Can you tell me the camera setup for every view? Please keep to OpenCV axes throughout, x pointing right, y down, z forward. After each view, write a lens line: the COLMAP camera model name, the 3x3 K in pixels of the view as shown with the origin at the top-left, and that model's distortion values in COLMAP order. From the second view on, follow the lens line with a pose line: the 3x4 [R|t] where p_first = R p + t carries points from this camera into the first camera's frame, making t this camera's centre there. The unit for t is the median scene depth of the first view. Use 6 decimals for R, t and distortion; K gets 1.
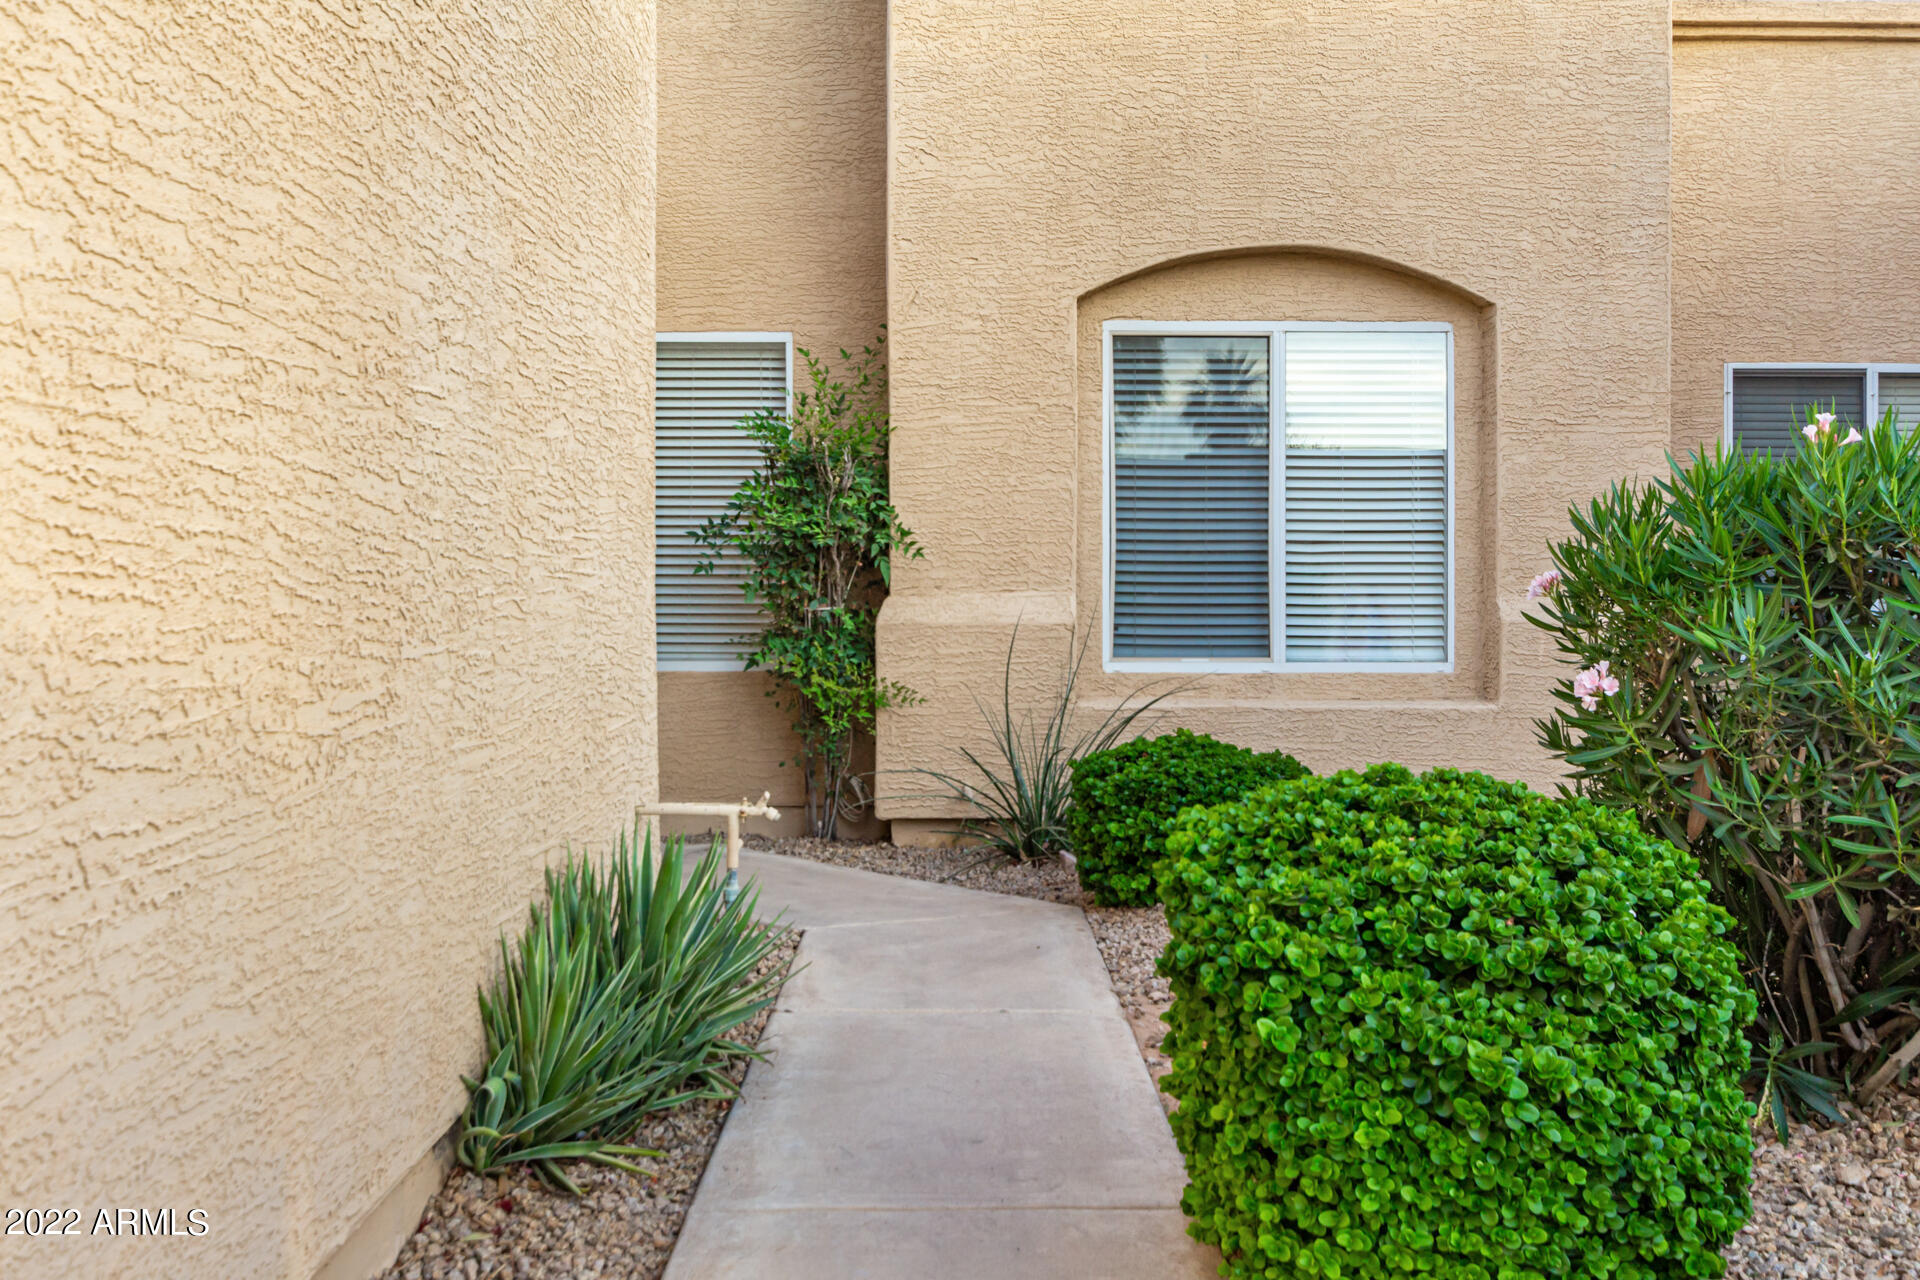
lens RADIAL K [[1673.4, 0, 965.2], [0, 1673.4, 627.0], [0, 0, 1]] dist [-0.018164, -0.006331]
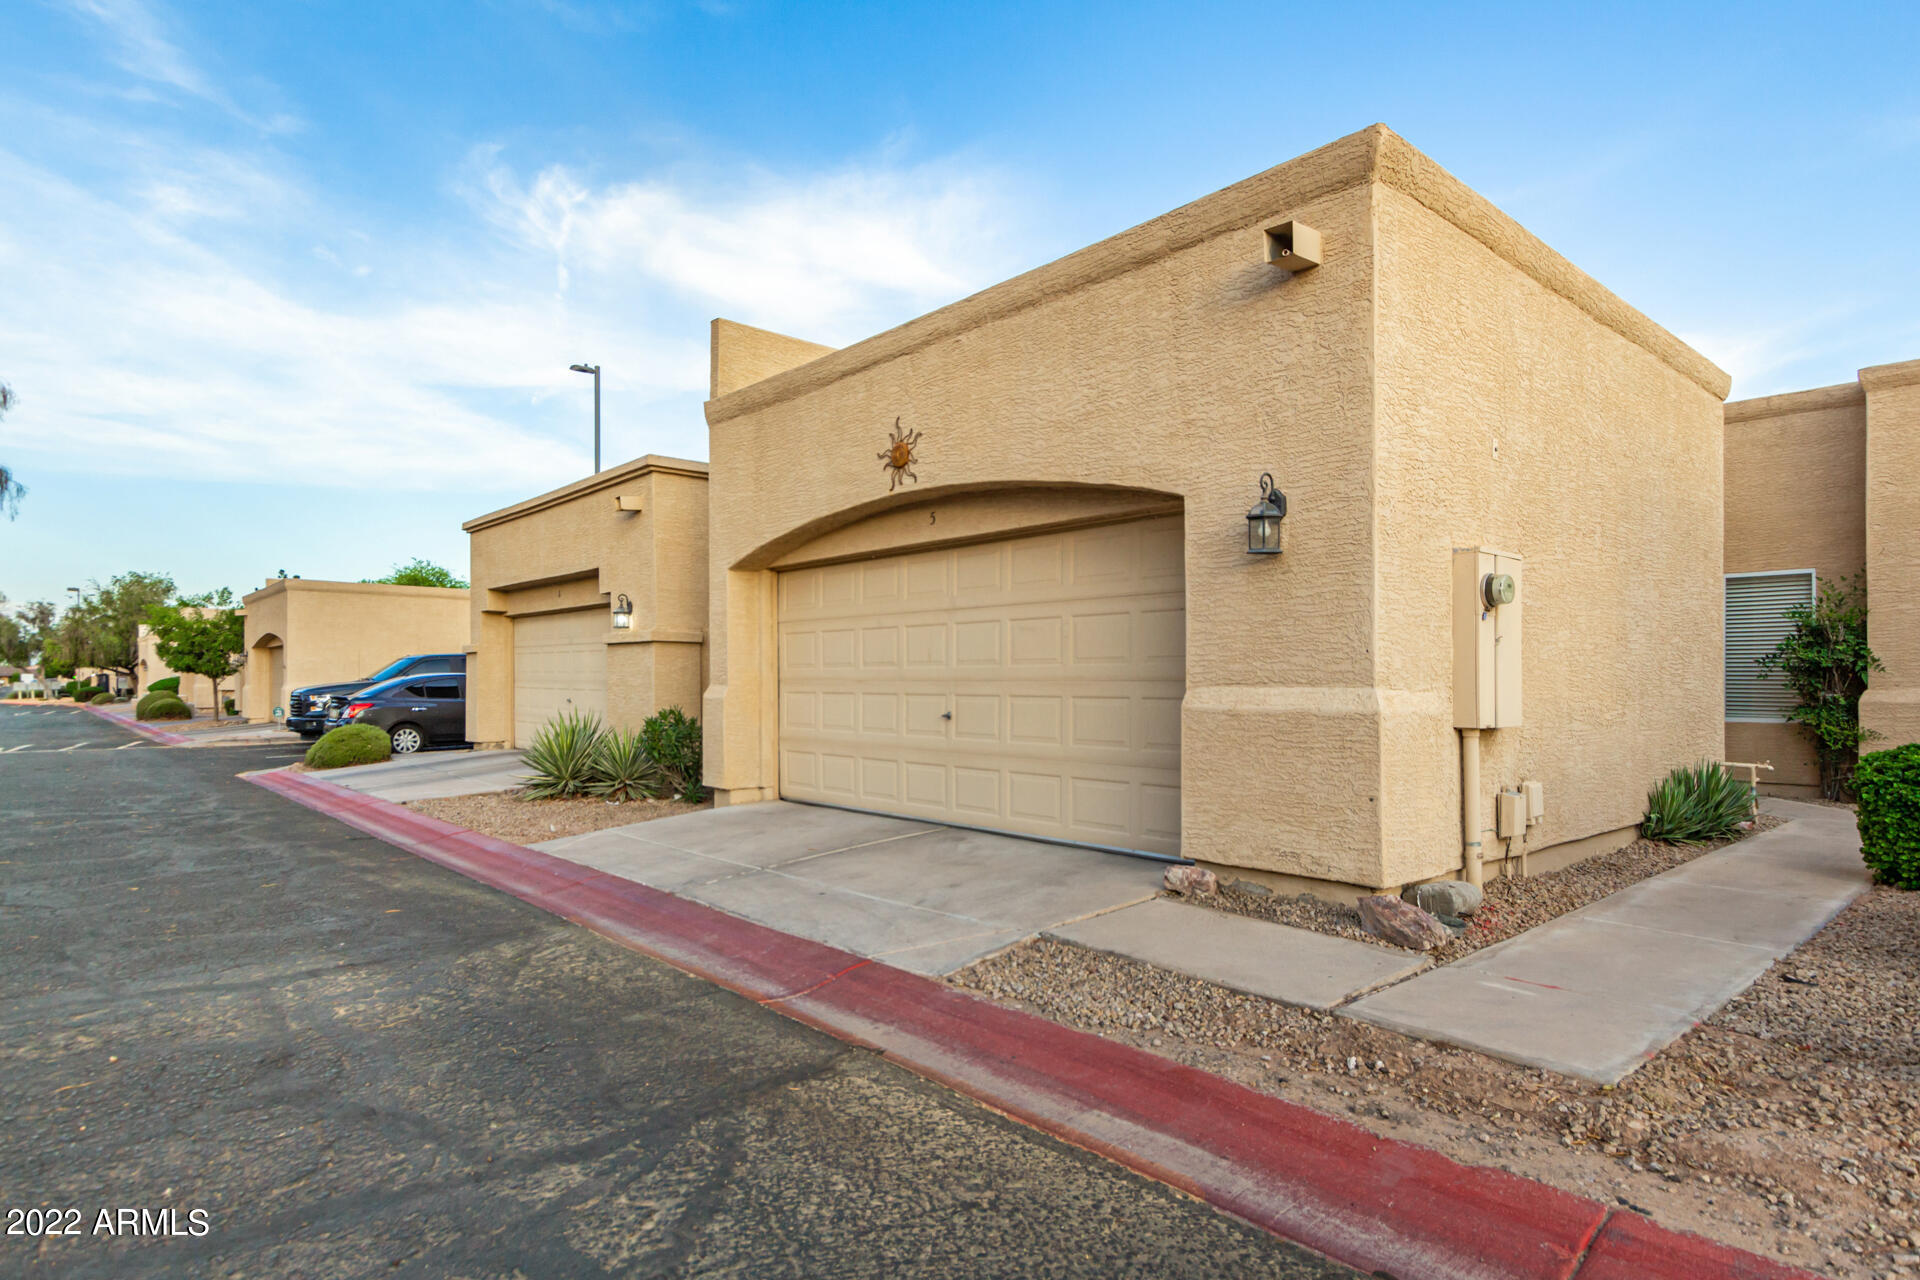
lens RADIAL K [[1055.0, 0, 979.2], [0, 1055.0, 665.0], [0, 0, 1]] dist [0.005331, 0.000898]
pose [[0.657376, -0.011854, -0.753470, 0.234711], [-0.016677, 0.999403, -0.030274, 0.010607], [0.753378, 0.032467, 0.656785, -0.778066]]
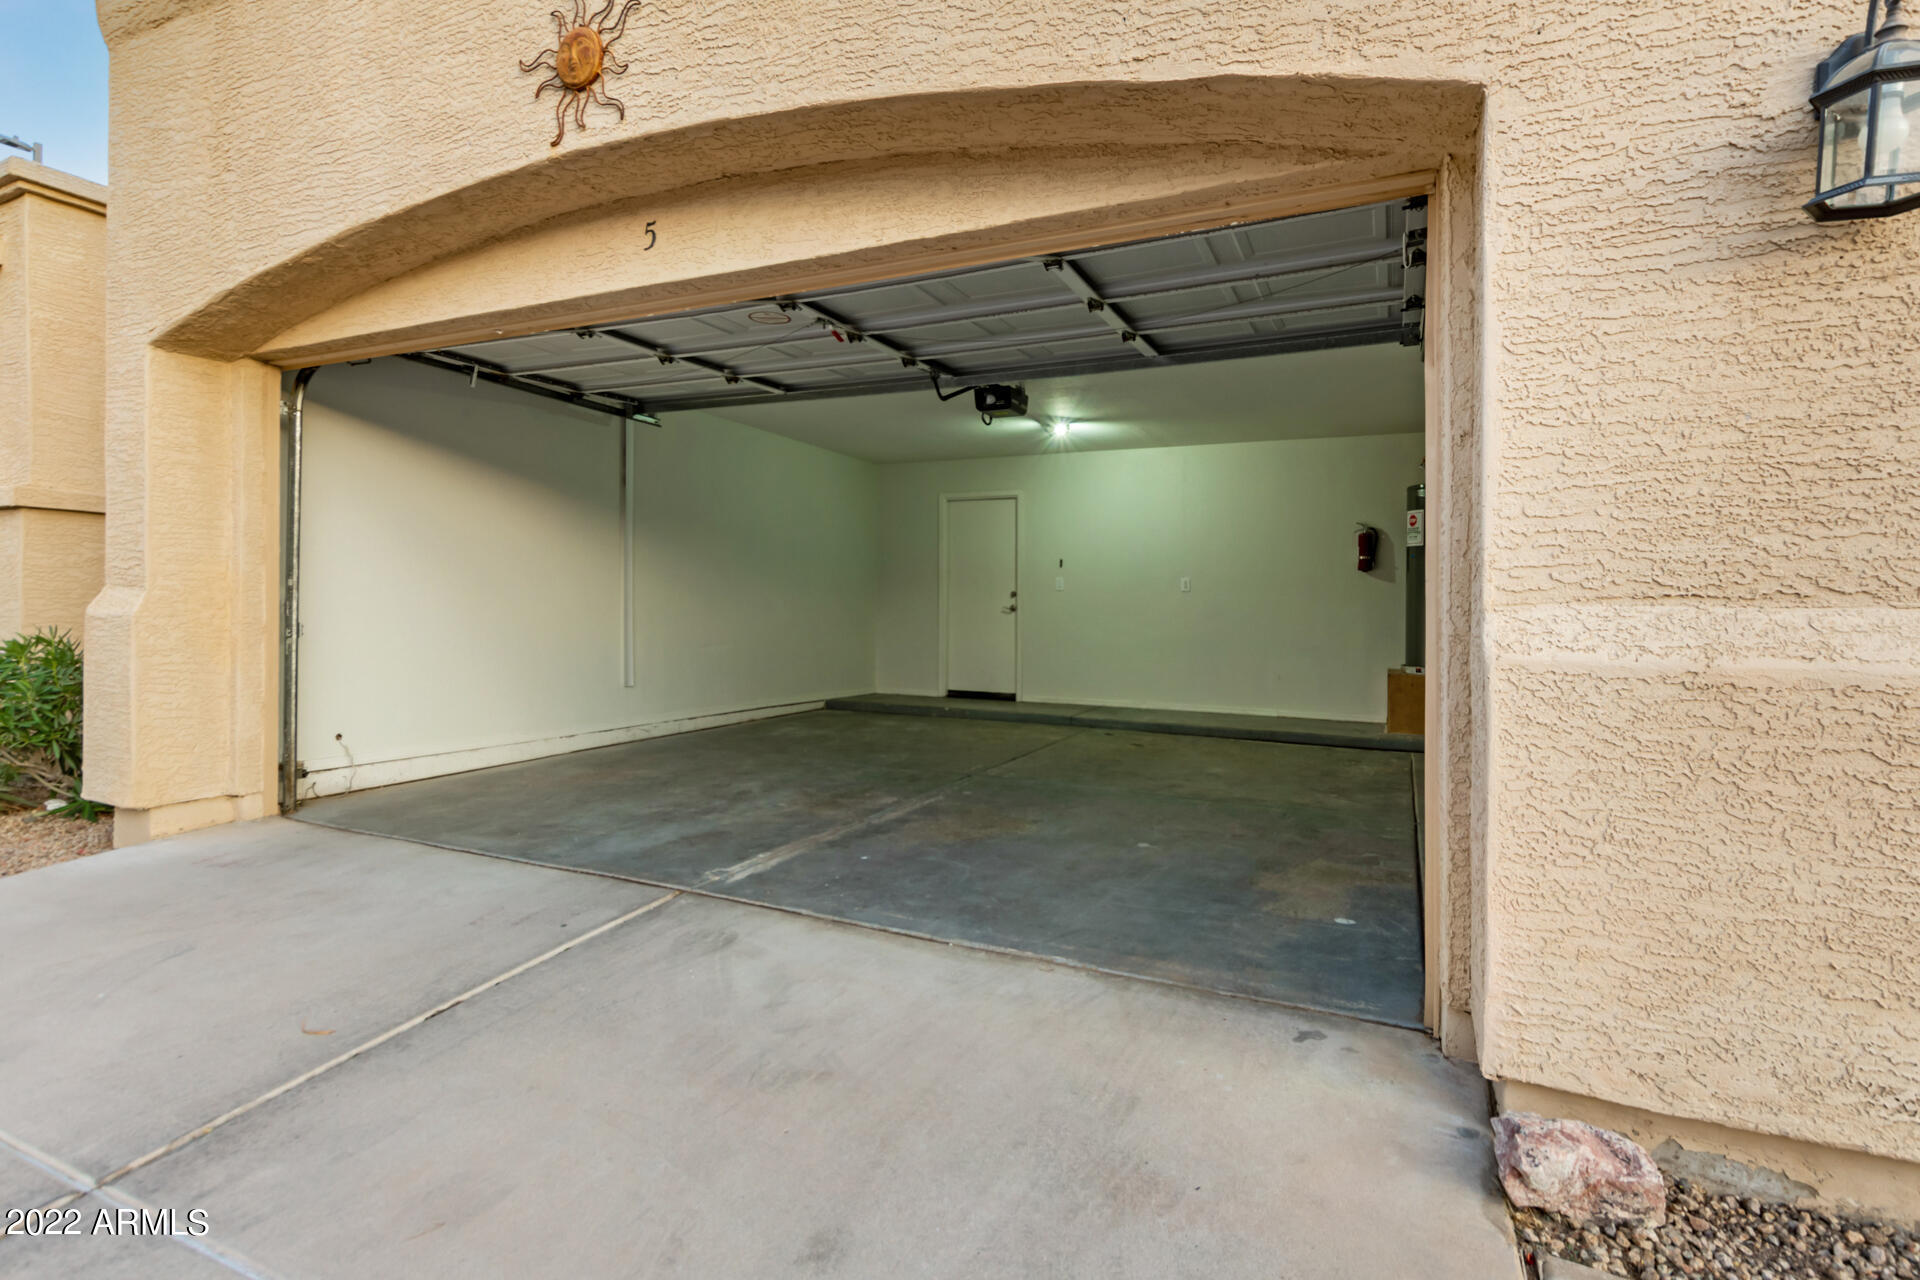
lens RADIAL K [[910.3, 0, 970.0], [0, 910.3, 596.4], [0, 0, 1]] dist [0.008010, -0.001244]
pose [[0.899510, 0.009933, -0.436787, -0.295853], [-0.021789, 0.999517, -0.022144, 0.006983], [0.436356, 0.029436, 0.899292, -0.417567]]
